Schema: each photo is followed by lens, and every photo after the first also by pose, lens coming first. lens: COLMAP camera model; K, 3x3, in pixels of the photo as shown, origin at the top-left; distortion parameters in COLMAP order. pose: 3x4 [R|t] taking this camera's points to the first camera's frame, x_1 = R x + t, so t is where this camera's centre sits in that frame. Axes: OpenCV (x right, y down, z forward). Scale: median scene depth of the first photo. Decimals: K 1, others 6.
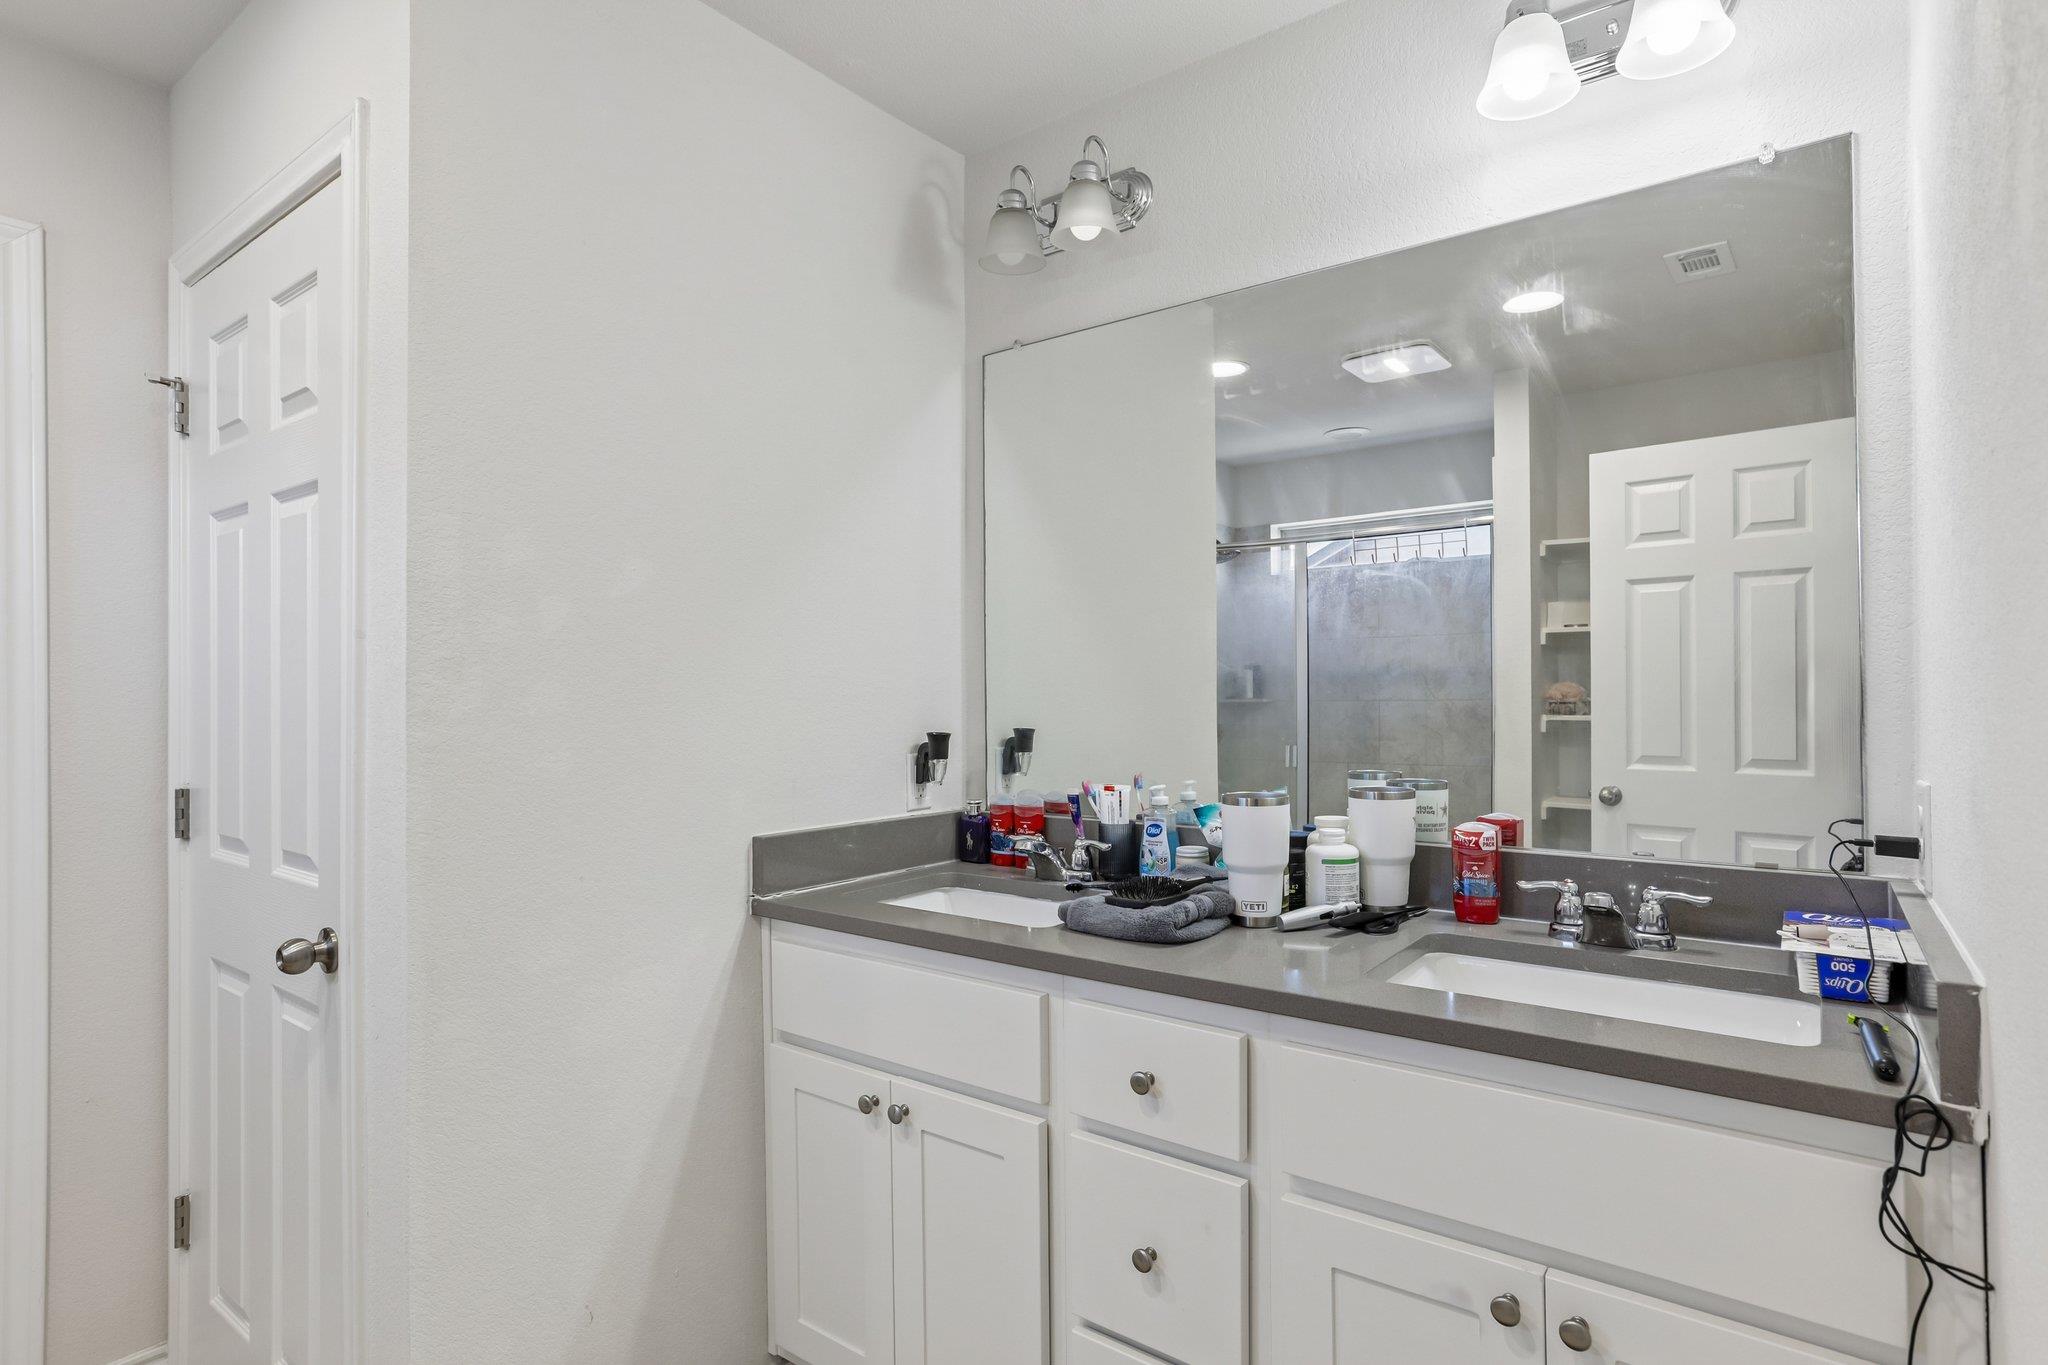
lens RADIAL K [[1094.6, 0, 1024.0], [0, 1094.6, 682.5], [0, 0, 1]] dist [-0.042675, 0.000228]
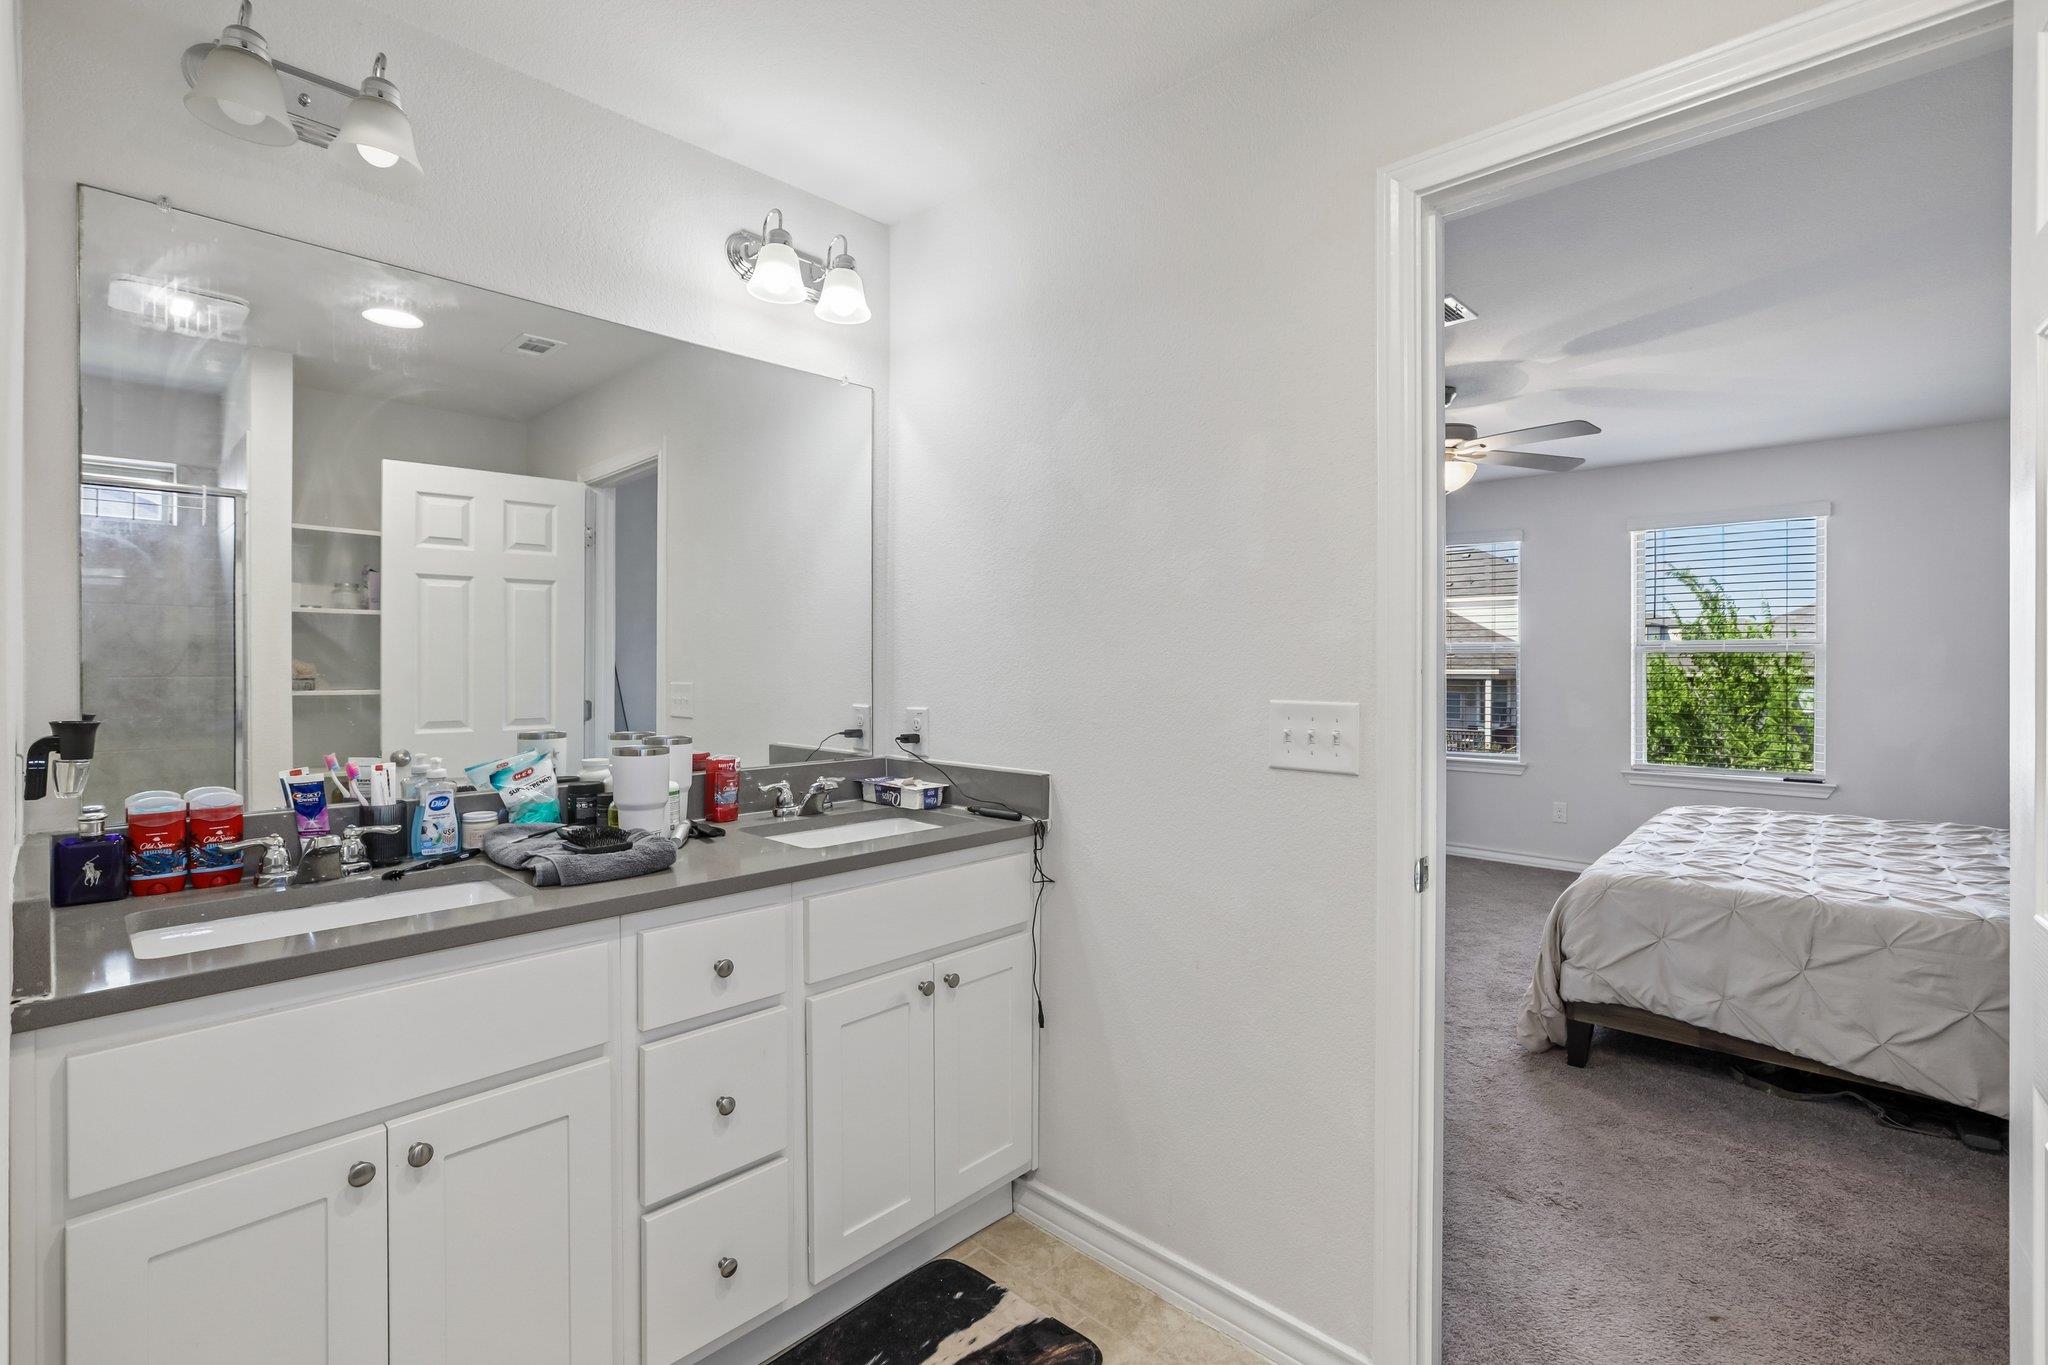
lens RADIAL K [[959.7, 0, 1024.8], [0, 959.7, 672.6], [0, 0, 1]] dist [0.002208, 0.000984]
pose [[0.066634, -0.000057, 0.997777, -0.709305], [-0.010976, 0.999939, 0.000790, 0.009611], [-0.997717, -0.011004, 0.066629, 0.405467]]
